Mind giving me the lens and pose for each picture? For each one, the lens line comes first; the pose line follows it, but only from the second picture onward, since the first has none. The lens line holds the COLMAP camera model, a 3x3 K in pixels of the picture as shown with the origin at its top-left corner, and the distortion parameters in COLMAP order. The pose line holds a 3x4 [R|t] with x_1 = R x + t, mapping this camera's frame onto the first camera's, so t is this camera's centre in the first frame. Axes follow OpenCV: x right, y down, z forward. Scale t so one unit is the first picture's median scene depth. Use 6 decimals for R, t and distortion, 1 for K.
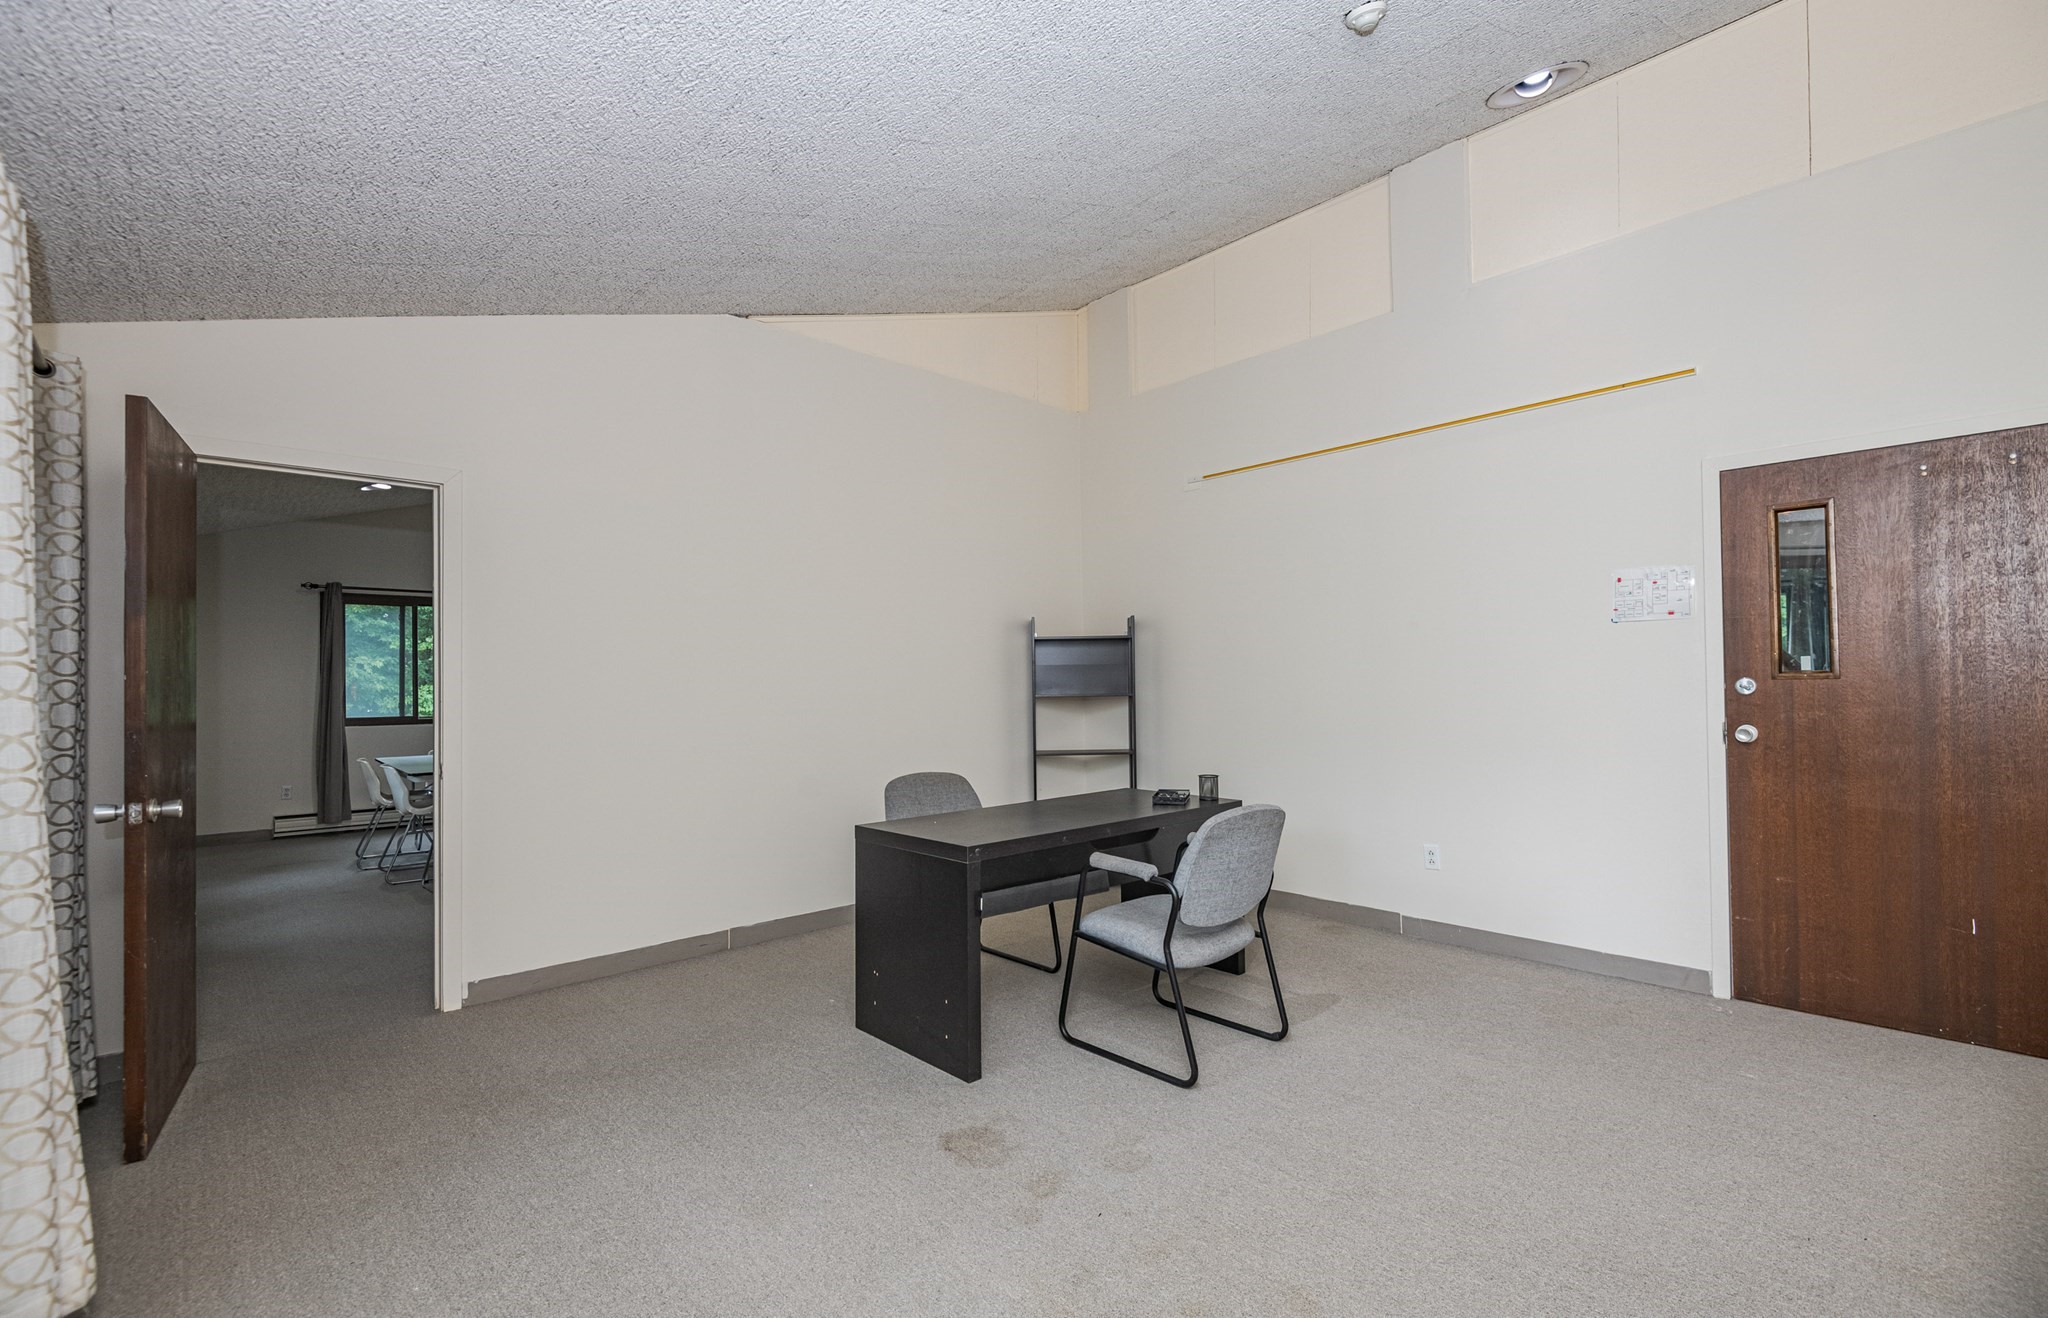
lens RADIAL K [[908.9, 0, 1020.9], [0, 908.9, 672.6], [0, 0, 1]] dist [0.003030, -0.000517]
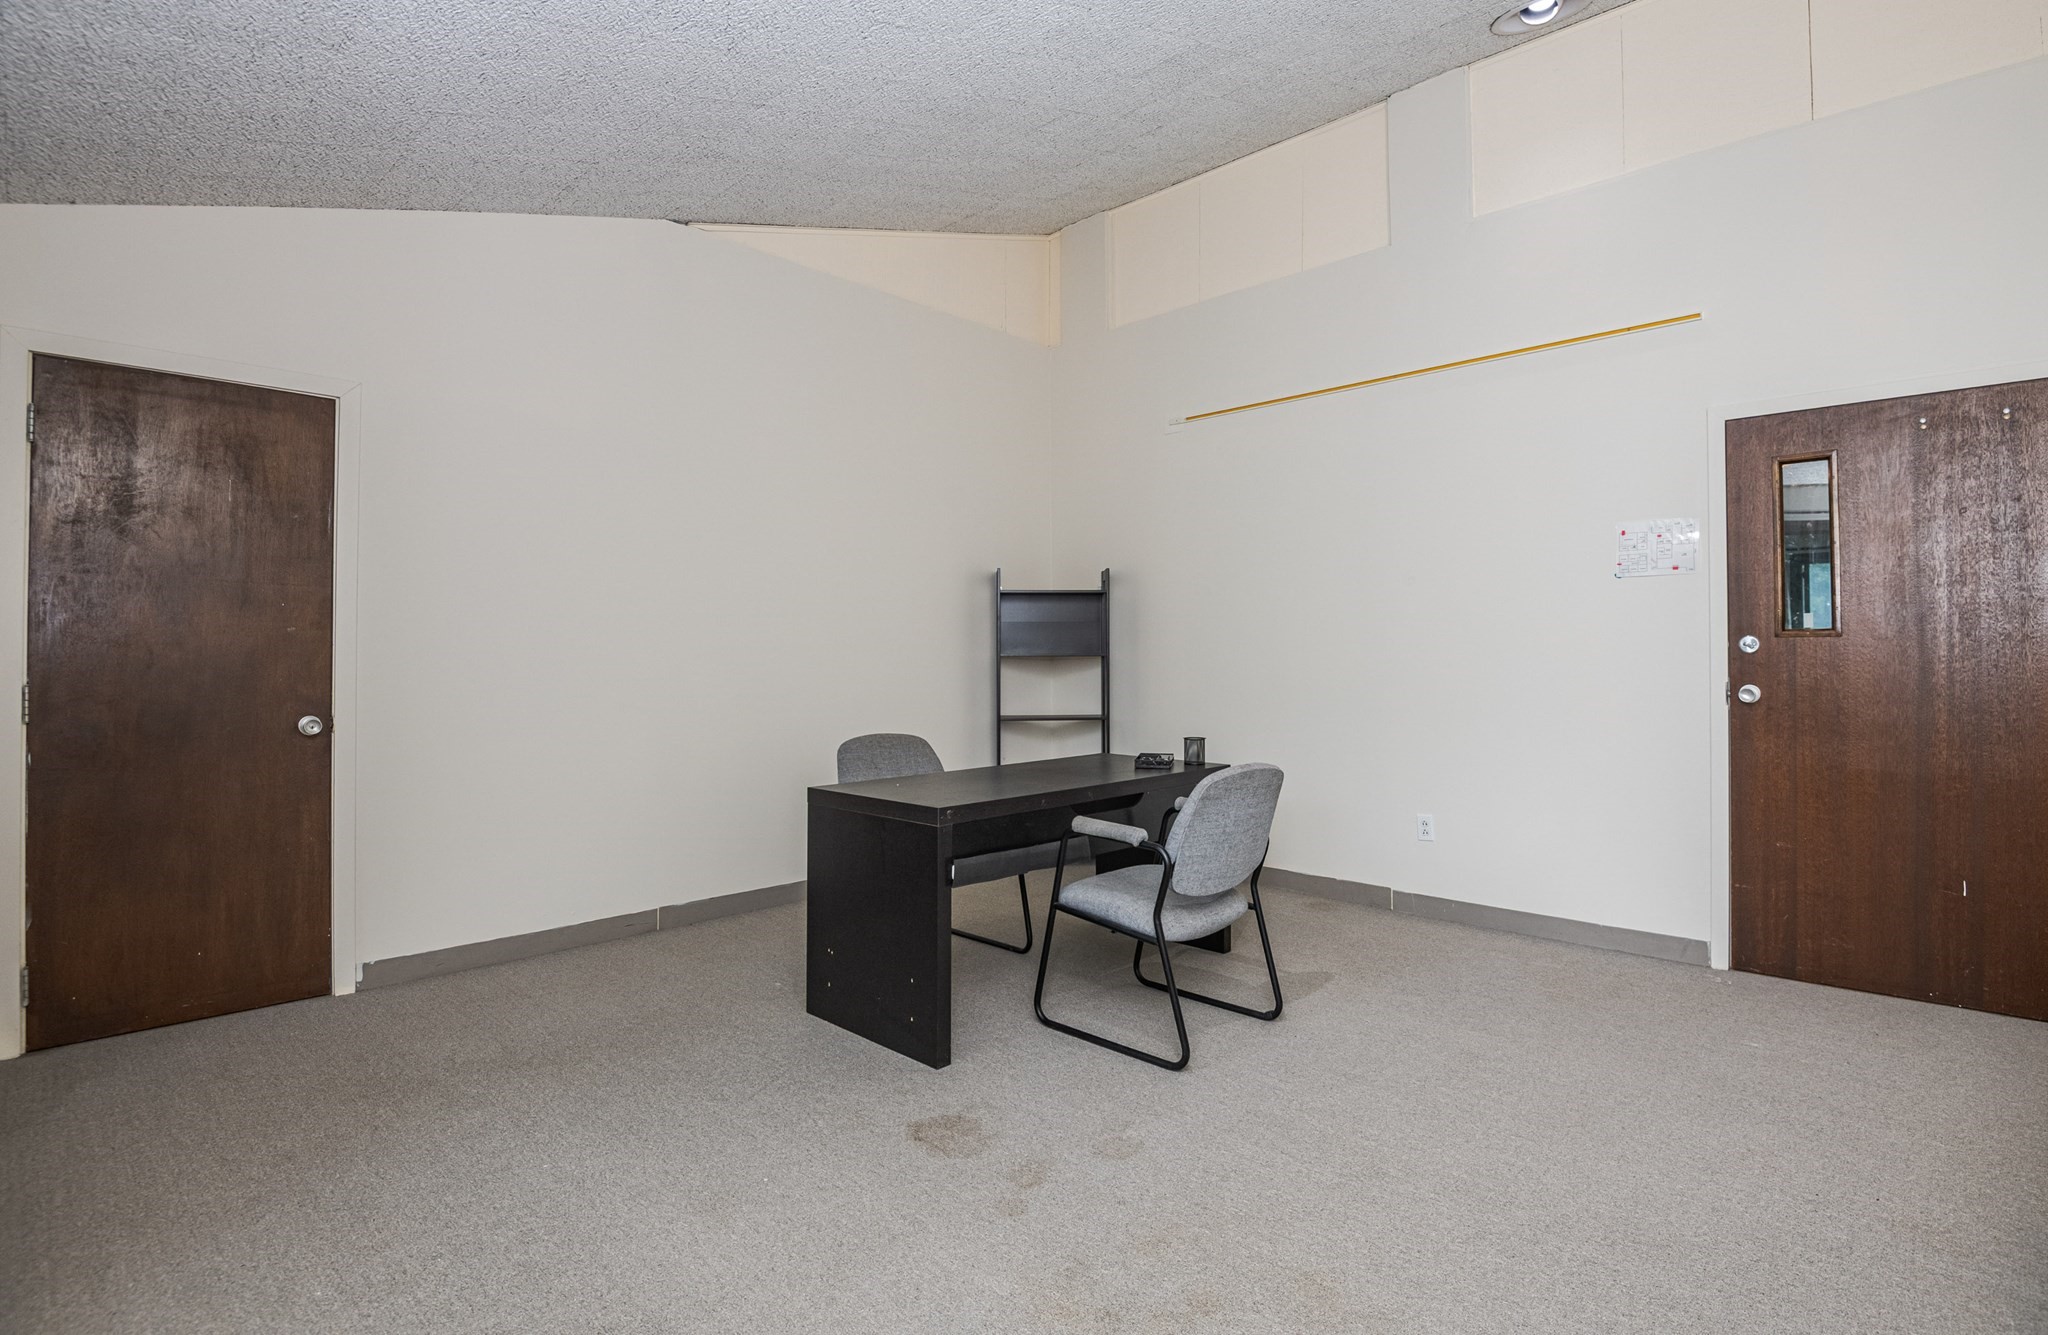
lens RADIAL K [[987.0, 0, 1026.1], [0, 987.0, 644.3], [0, 0, 1]] dist [-0.021744, -0.001390]
pose [[0.998190, 0.012144, 0.058898, -0.028514], [-0.012175, 0.999926, 0.000163, 0.026621], [-0.058892, -0.000880, 0.998264, 0.021248]]
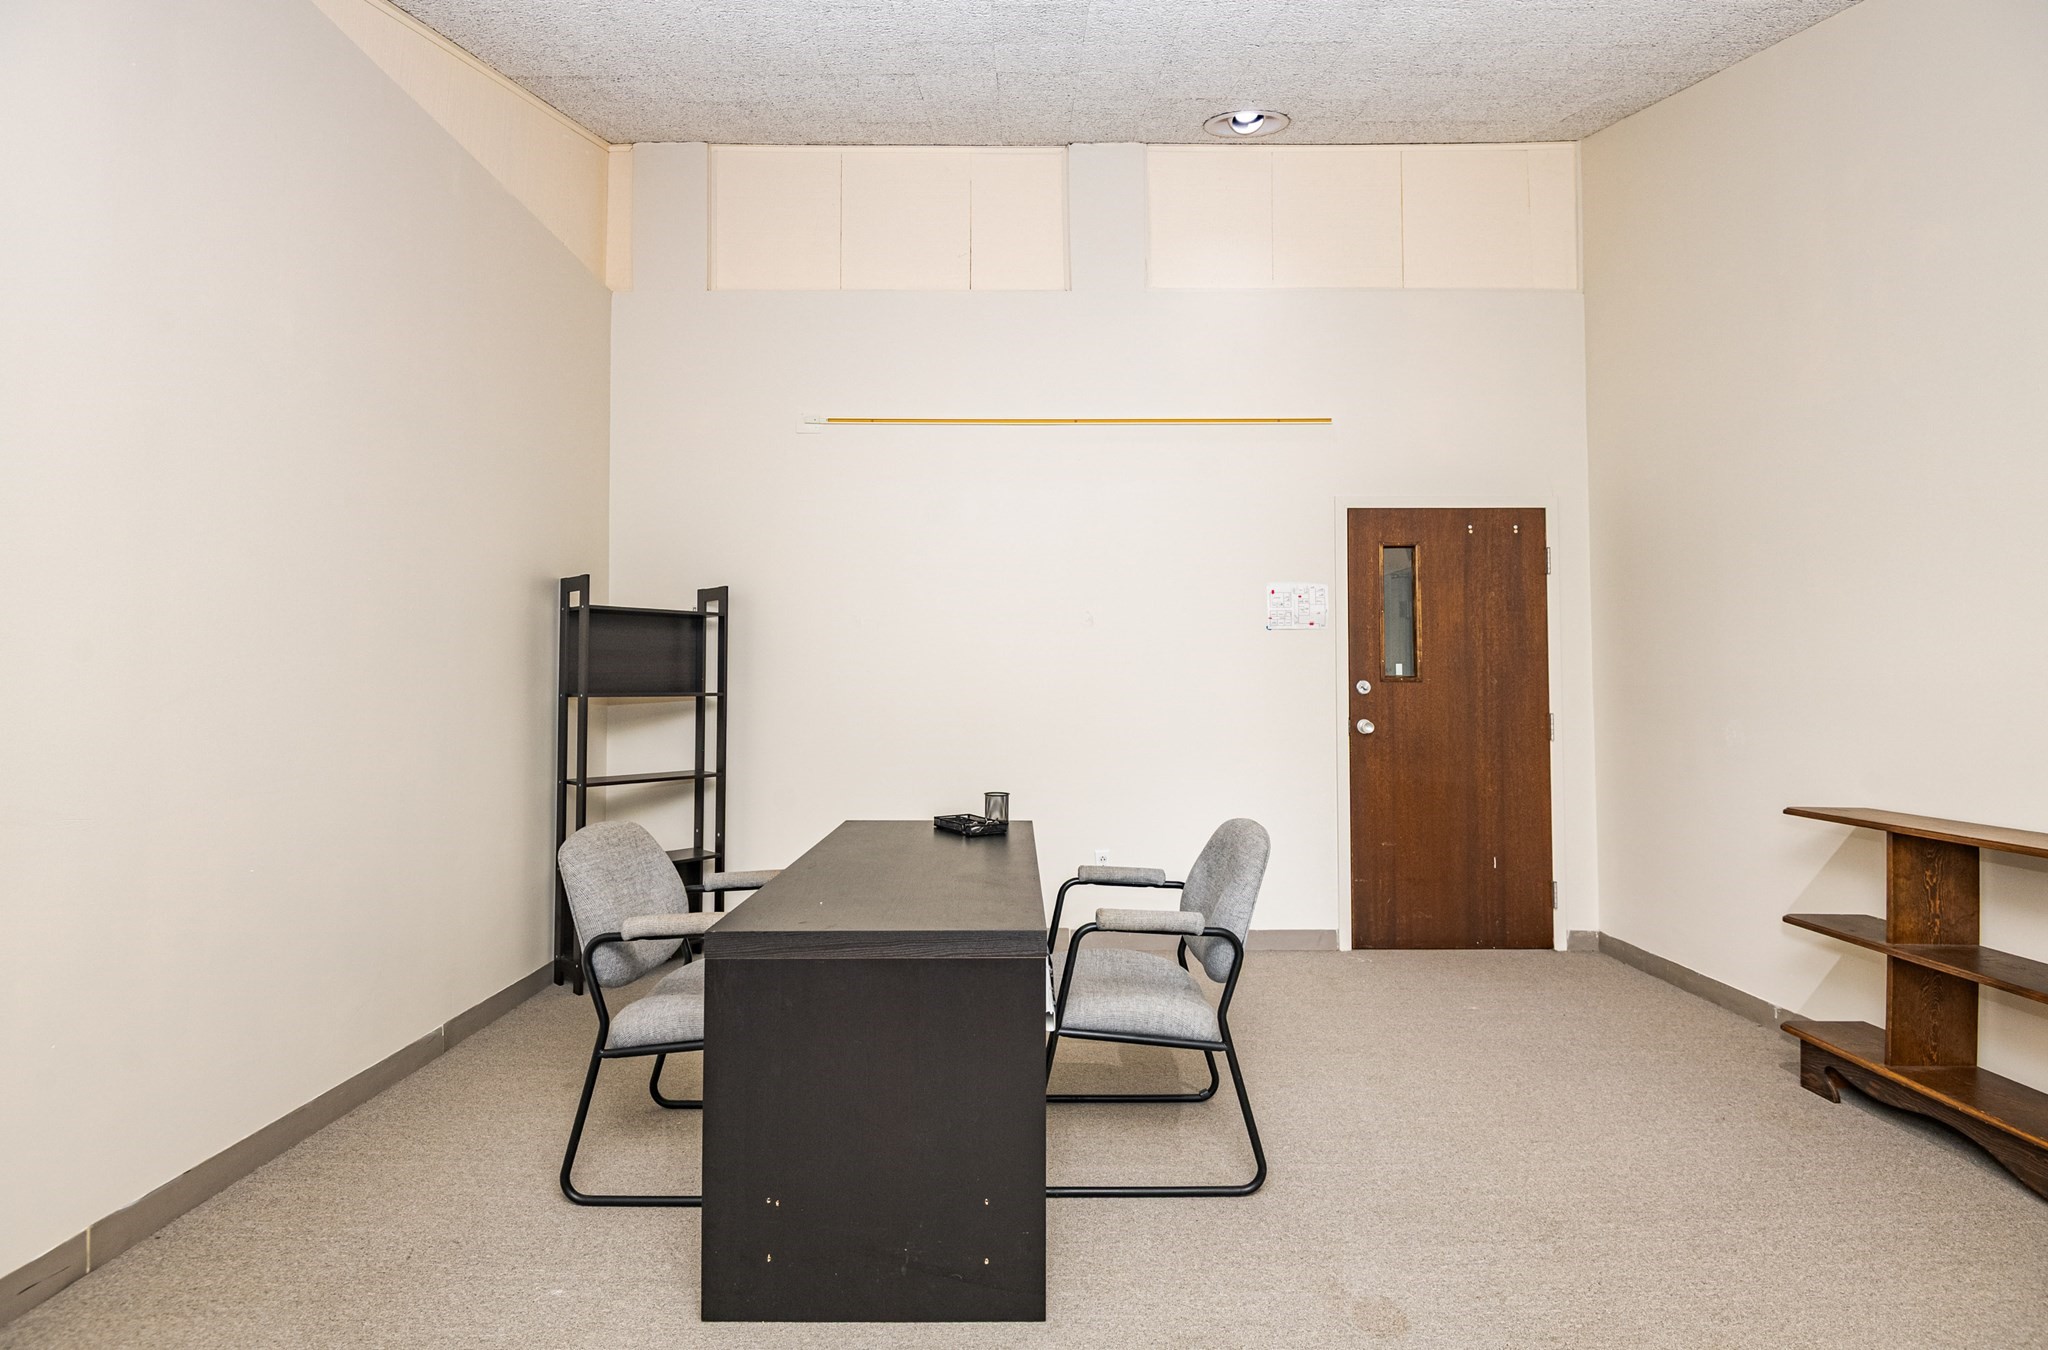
lens RADIAL K [[962.4, 0, 1020.8], [0, 962.4, 658.6], [0, 0, 1]] dist [-0.010411, -0.000628]
pose [[0.676204, 0.034545, 0.735904, -0.507585], [-0.020629, 0.999396, -0.027958, 0.024039], [-0.736426, 0.003725, 0.676508, 0.524730]]
